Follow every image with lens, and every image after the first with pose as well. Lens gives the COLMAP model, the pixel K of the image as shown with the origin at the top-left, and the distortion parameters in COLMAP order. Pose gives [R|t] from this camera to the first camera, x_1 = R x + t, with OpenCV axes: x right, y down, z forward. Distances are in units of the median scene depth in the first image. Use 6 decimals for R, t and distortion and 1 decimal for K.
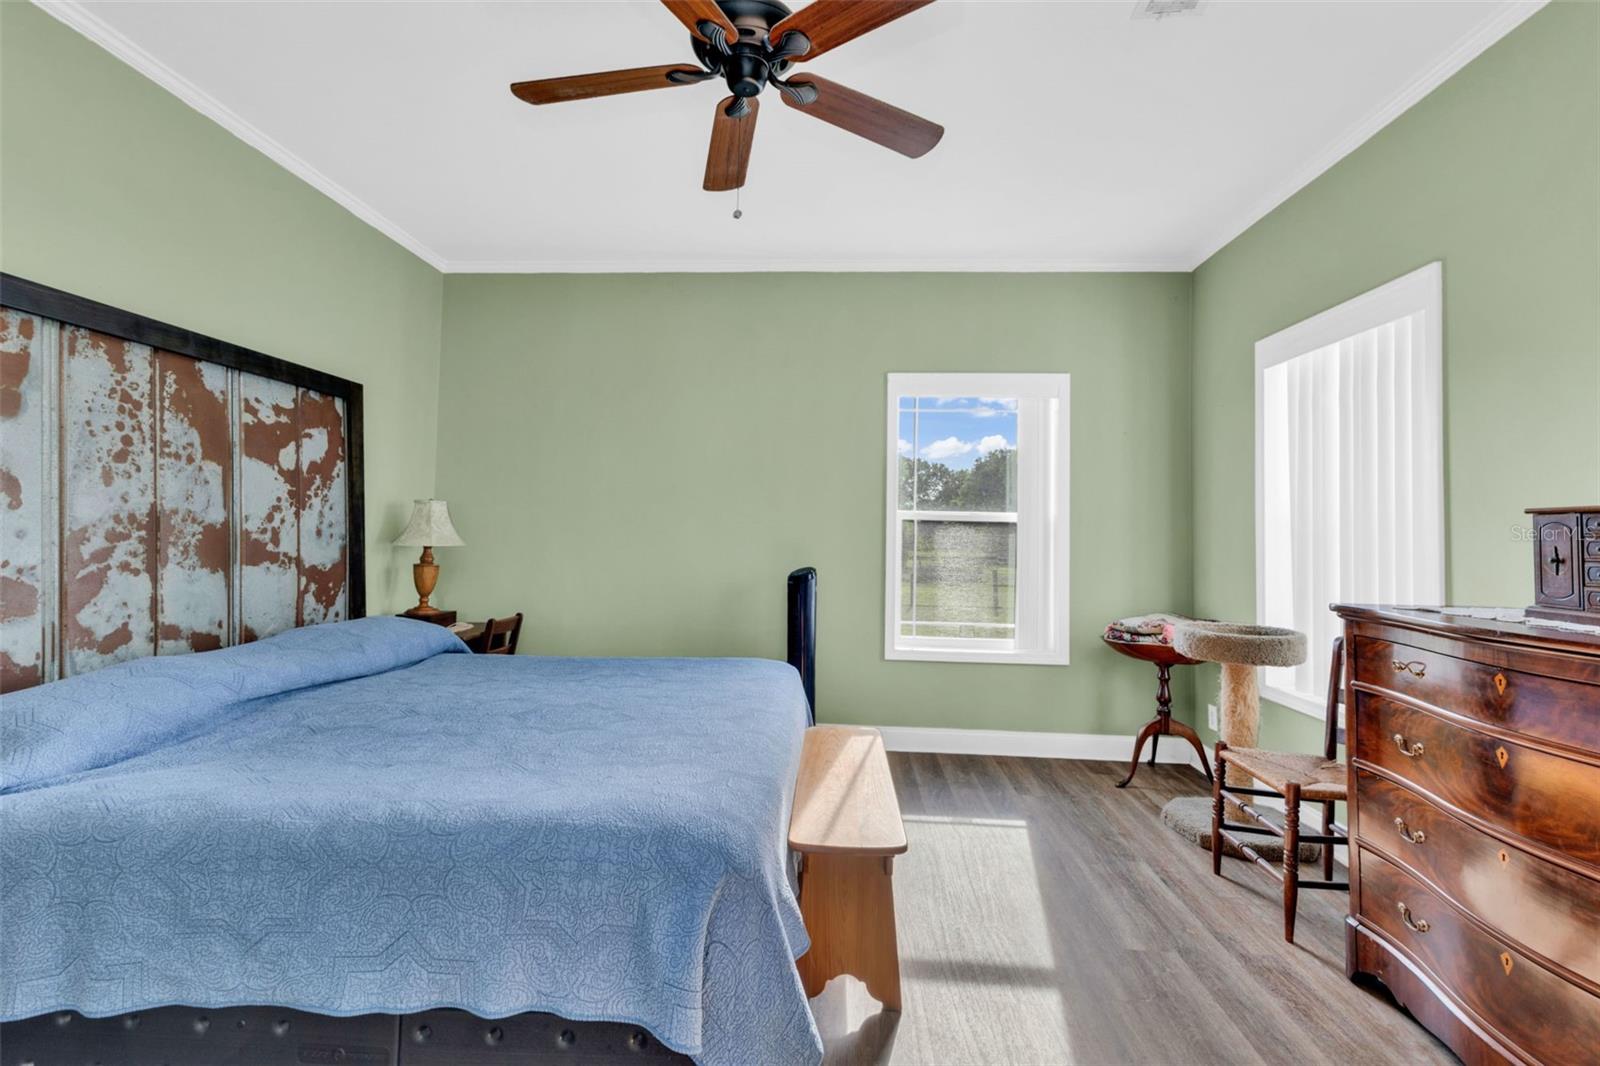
lens RADIAL K [[718.0, 0, 802.5], [0, 718.0, 527.7], [0, 0, 1]] dist [0.006103, -0.001744]
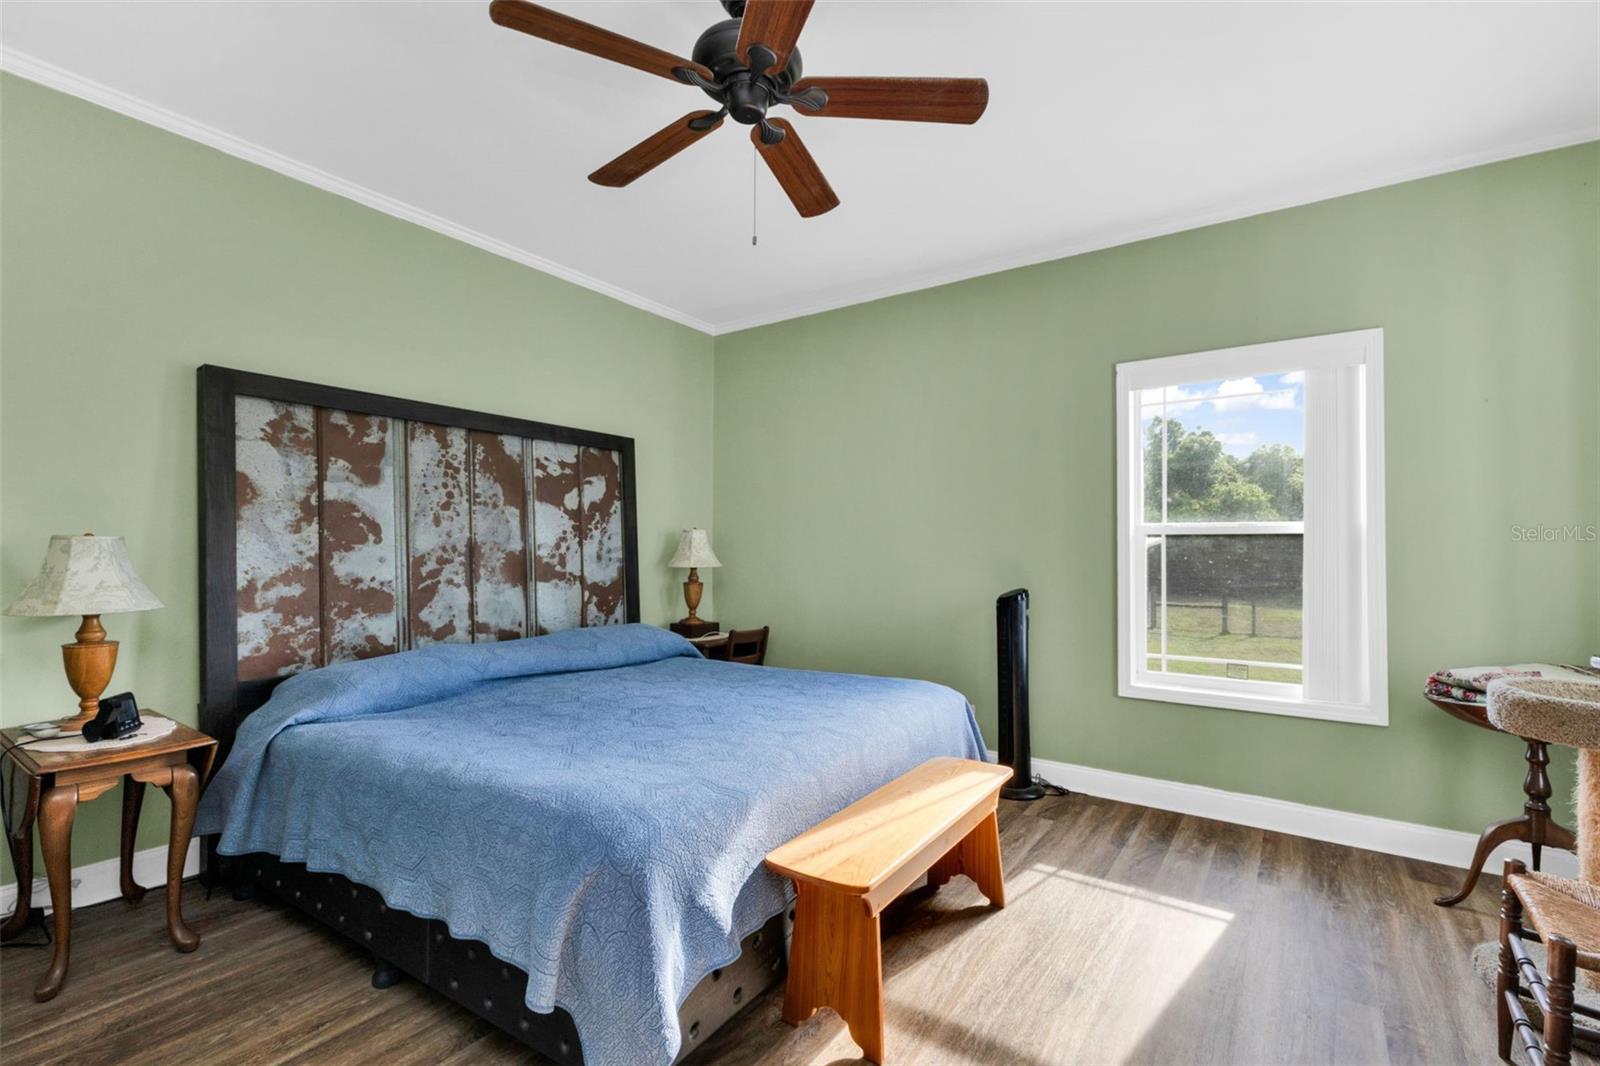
lens RADIAL K [[704.5, 0, 797.0], [0, 704.5, 557.7], [0, 0, 1]] dist [0.003091, -0.000418]
pose [[0.859609, -0.010904, -0.510836, 0.327113], [0.016821, 0.999834, 0.006964, 0.006170], [0.510675, -0.014579, 0.859650, 0.111202]]
